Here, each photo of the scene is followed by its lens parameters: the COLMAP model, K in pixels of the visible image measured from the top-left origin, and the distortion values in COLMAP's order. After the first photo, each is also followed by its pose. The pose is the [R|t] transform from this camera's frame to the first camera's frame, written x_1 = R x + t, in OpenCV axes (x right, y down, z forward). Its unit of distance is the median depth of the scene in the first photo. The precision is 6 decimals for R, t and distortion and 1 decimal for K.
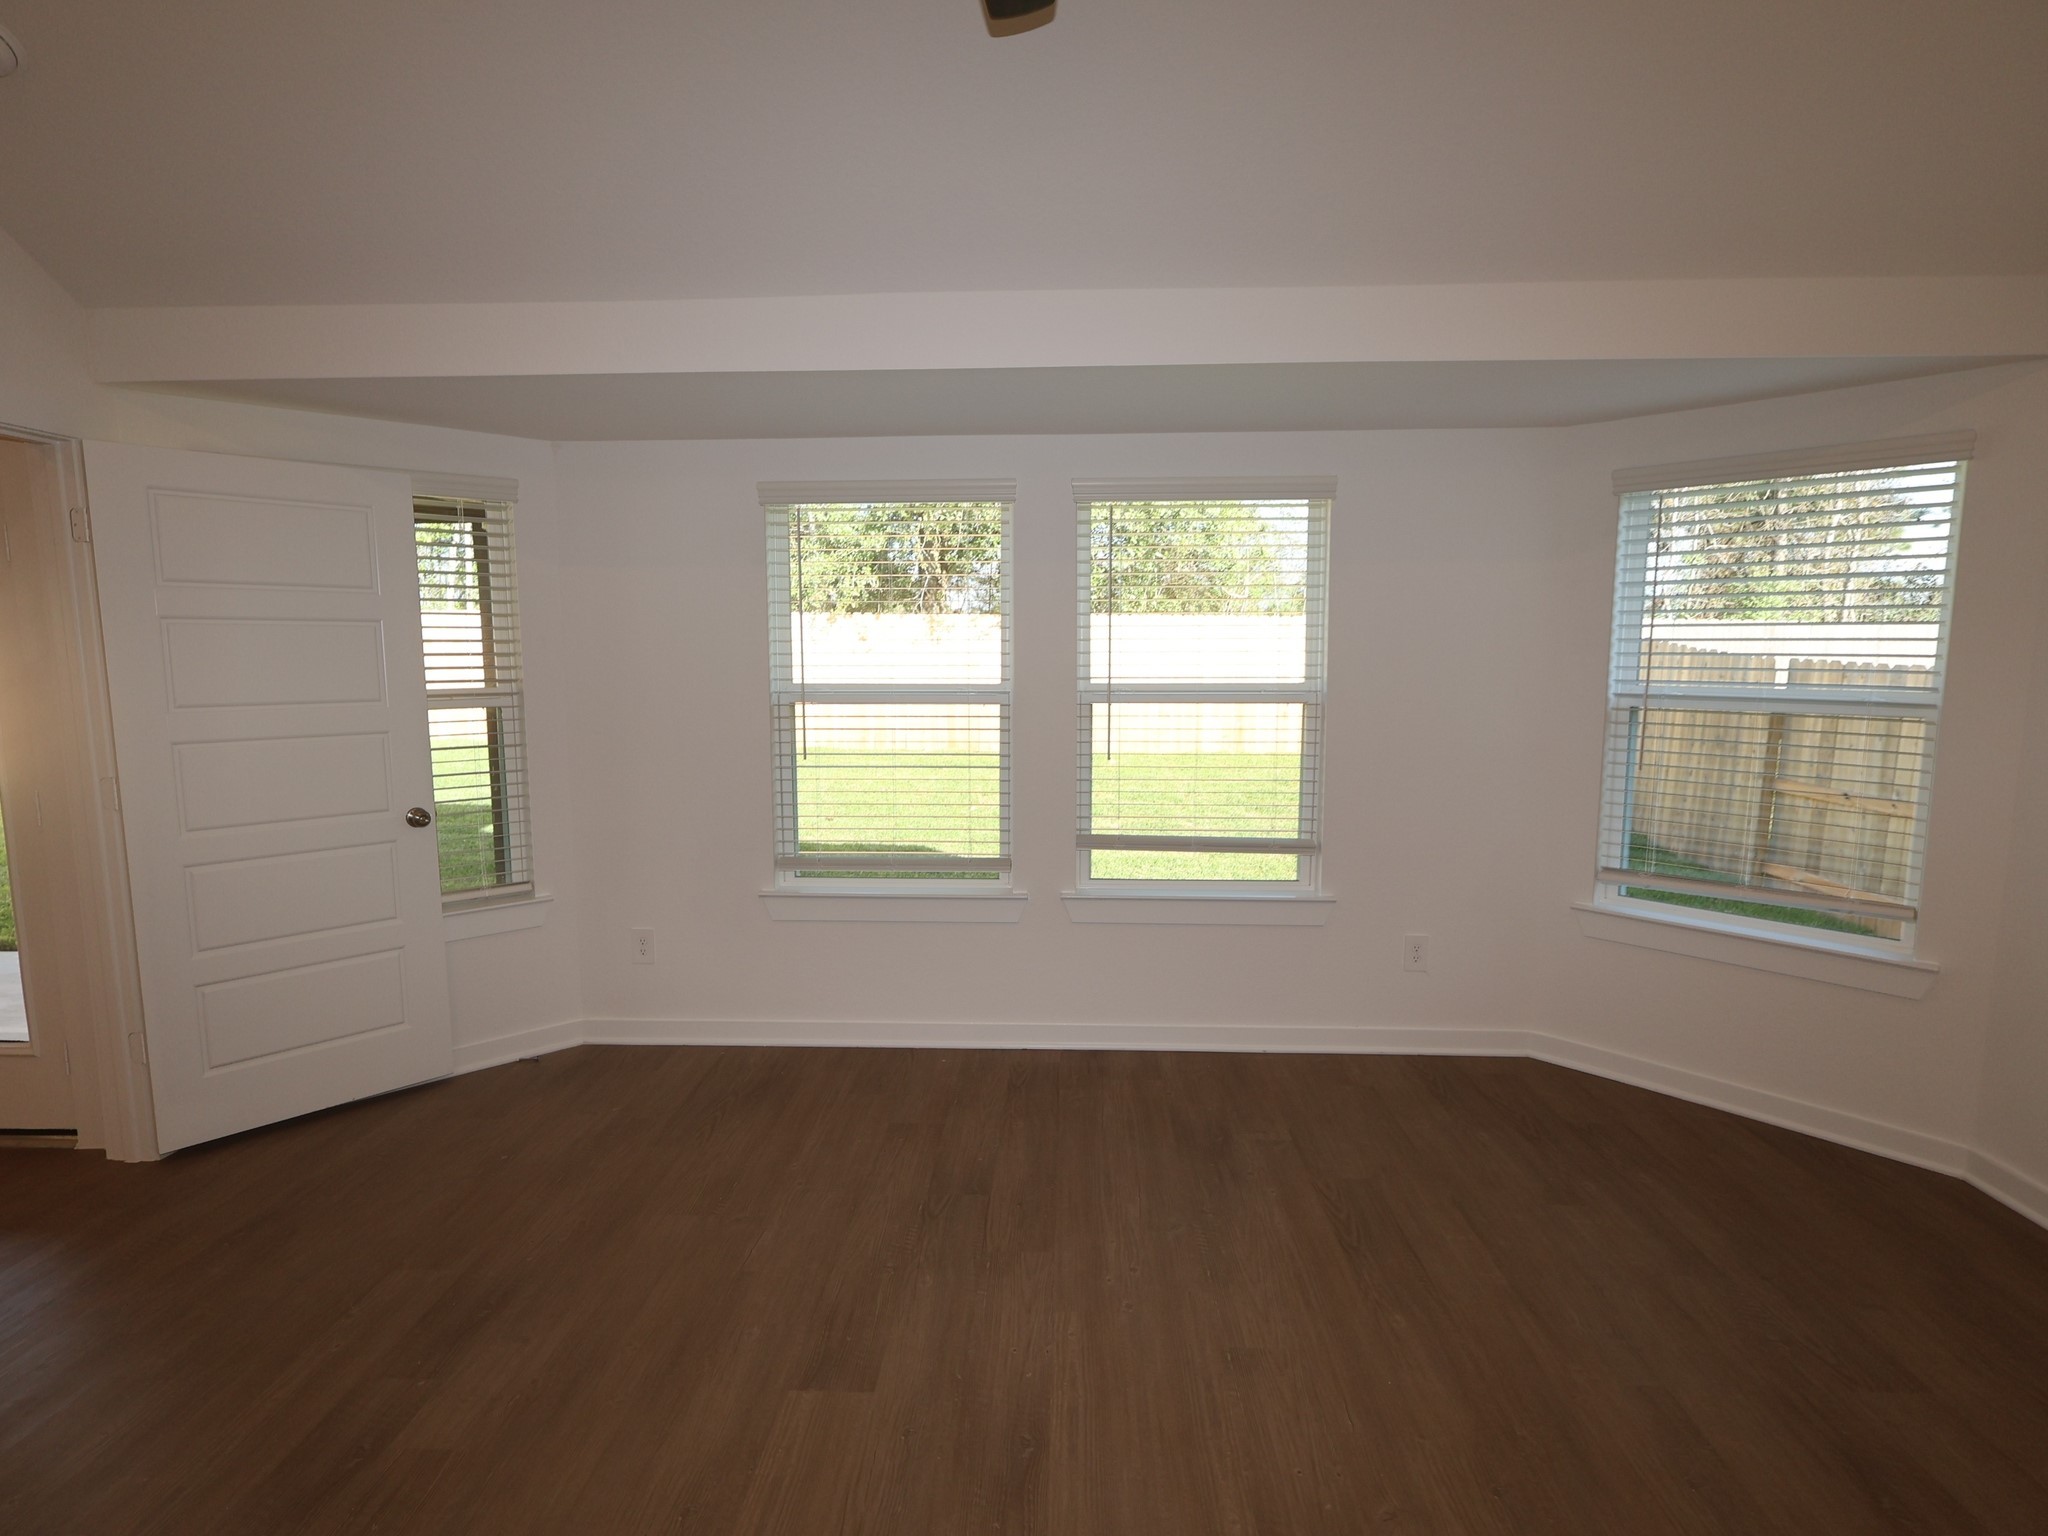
lens RADIAL K [[1060.1, 0, 1021.9], [0, 1060.1, 775.5], [0, 0, 1]] dist [-0.005075, 0.000213]
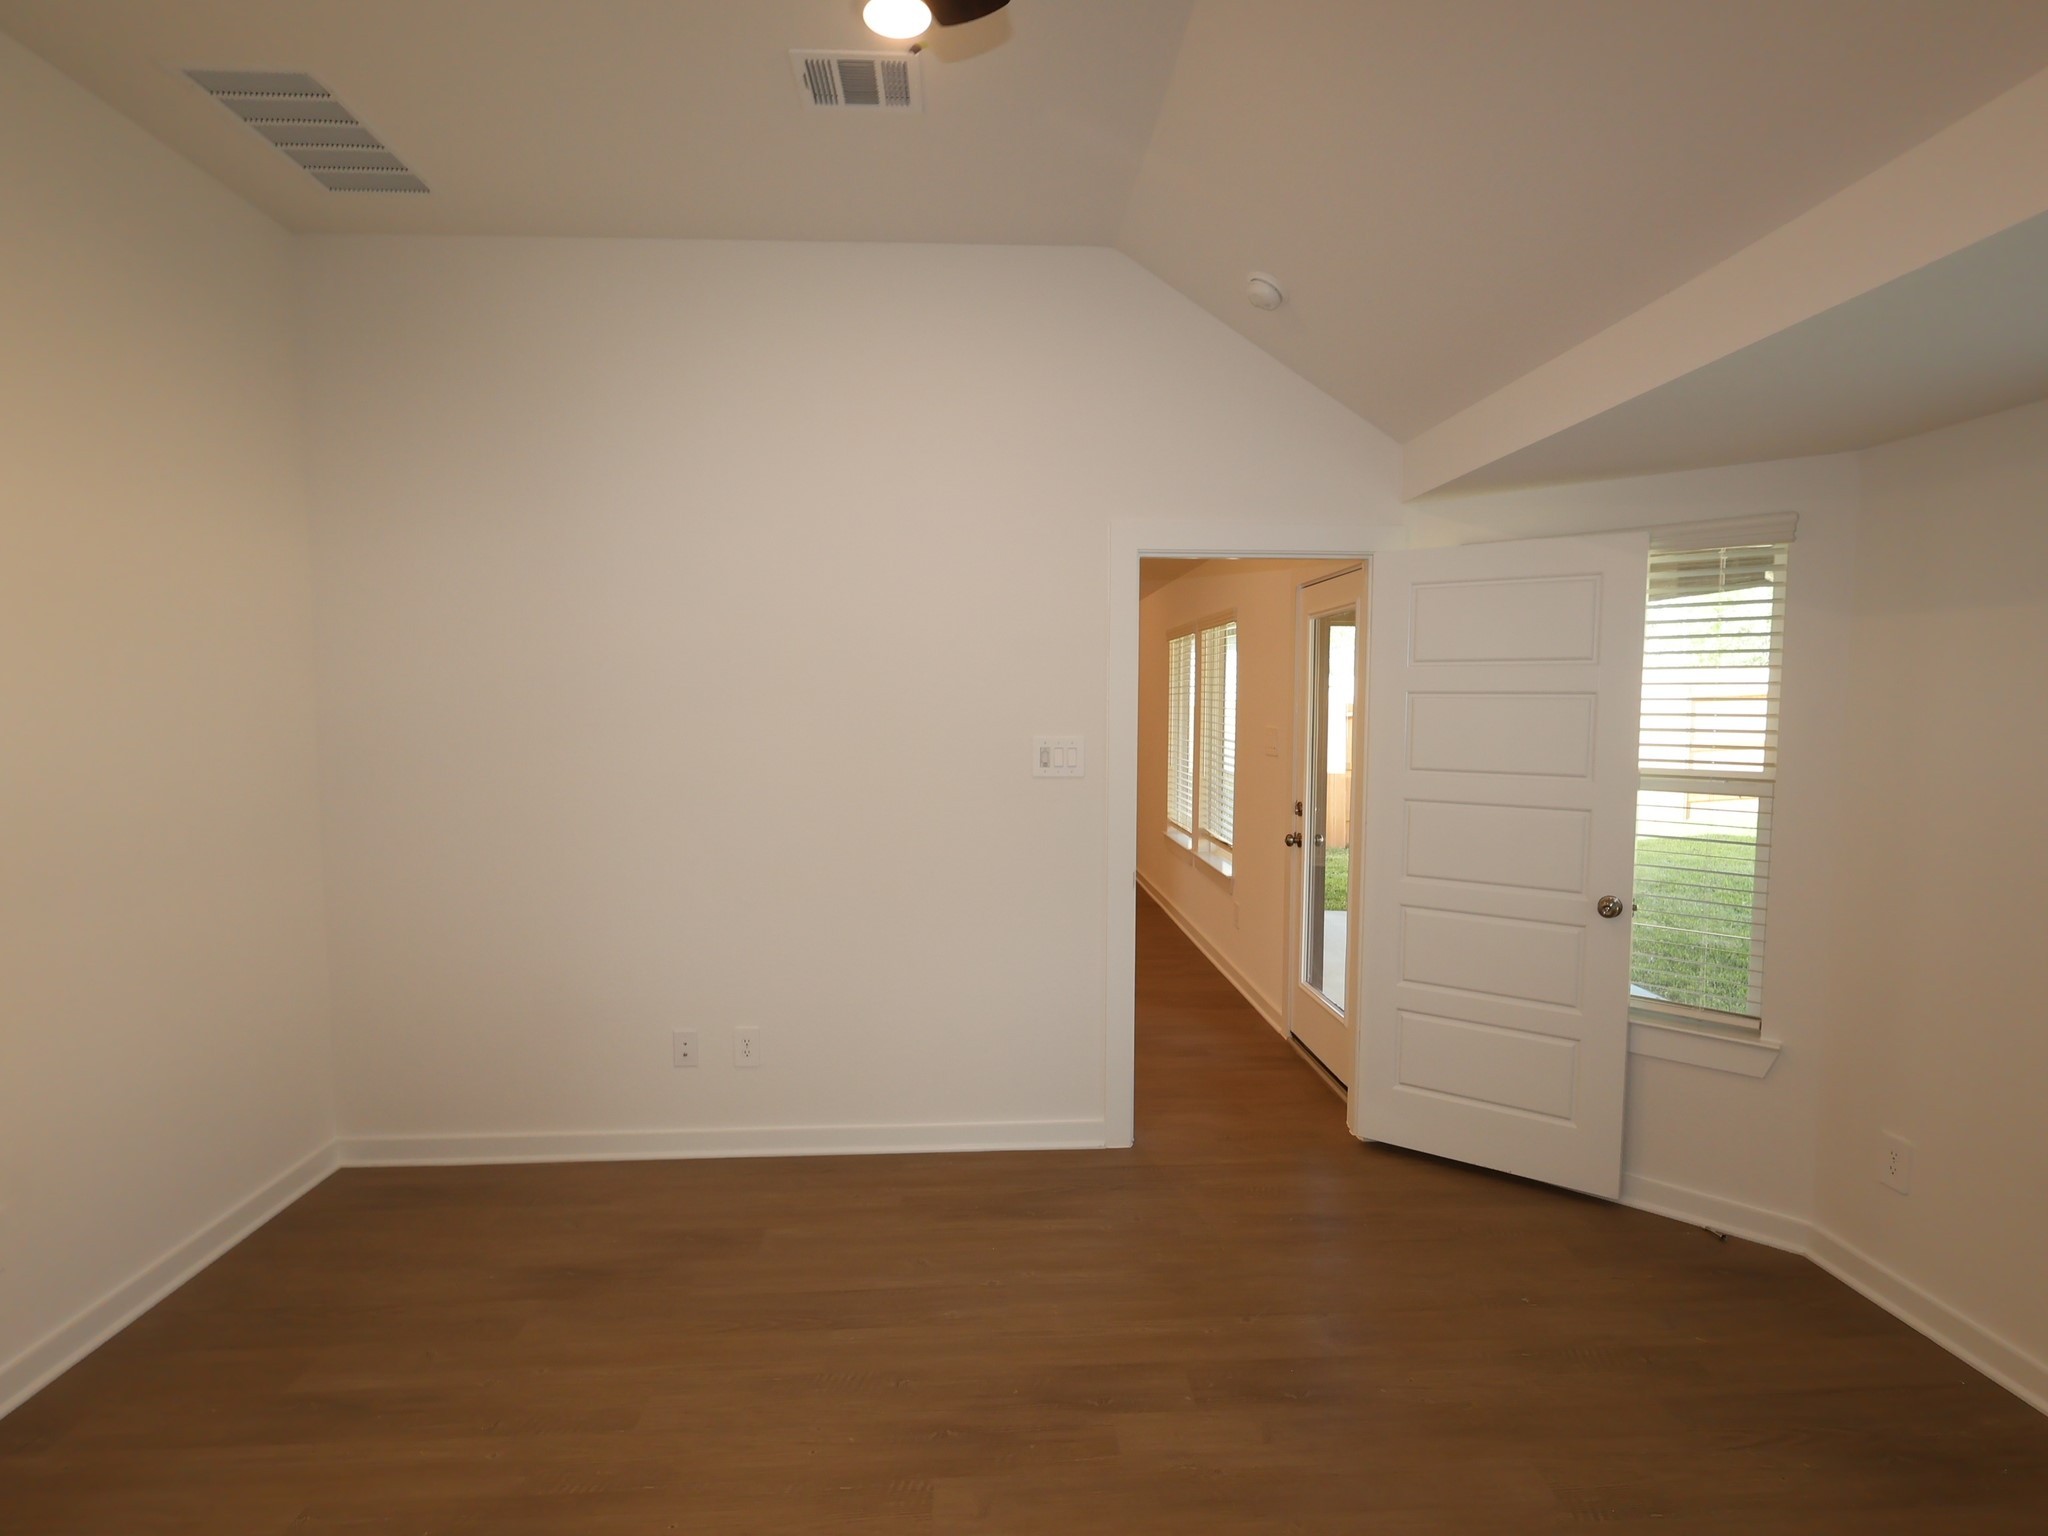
lens RADIAL K [[1060.1, 0, 1021.9], [0, 1060.1, 775.5], [0, 0, 1]] dist [-0.005075, 0.000213]
pose [[0.089939, 0.069057, -0.993550, 0.282509], [-0.123494, 0.990668, 0.057677, -0.062647], [0.988261, 0.117510, 0.097628, 0.396564]]
